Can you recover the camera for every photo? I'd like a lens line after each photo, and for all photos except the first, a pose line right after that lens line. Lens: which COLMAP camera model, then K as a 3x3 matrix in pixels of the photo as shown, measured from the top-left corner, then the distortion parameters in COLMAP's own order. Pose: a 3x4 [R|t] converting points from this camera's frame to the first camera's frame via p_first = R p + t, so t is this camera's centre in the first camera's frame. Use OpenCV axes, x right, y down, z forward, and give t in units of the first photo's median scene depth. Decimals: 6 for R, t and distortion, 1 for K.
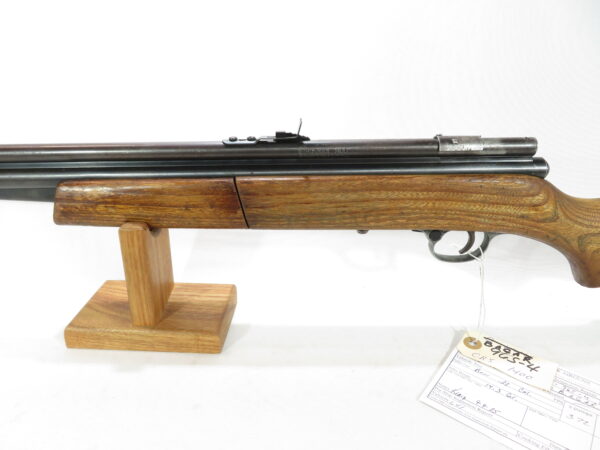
lens RADIAL K [[429.9, 0, 301.5], [0, 429.9, 229.6], [0, 0, 1]] dist [-0.001439, -0.002810]
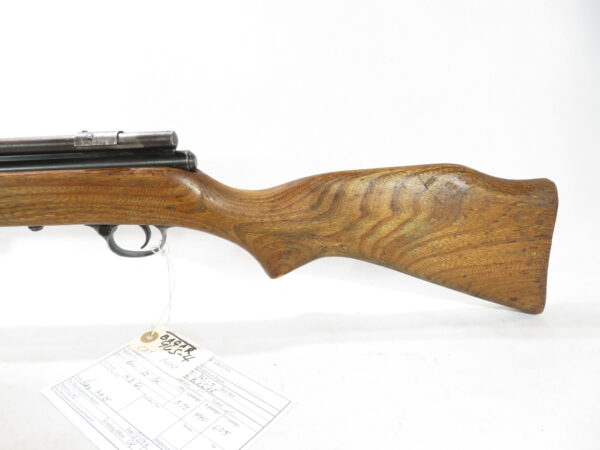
lens RADIAL K [[429.9, 0, 301.5], [0, 429.9, 229.6], [0, 0, 1]] dist [-0.001439, -0.002810]
pose [[0.999533, -0.030552, 0.000113, 0.840143], [0.030513, 0.998070, -0.054084, 0.087430], [0.001539, 0.054062, 0.998536, -0.017635]]
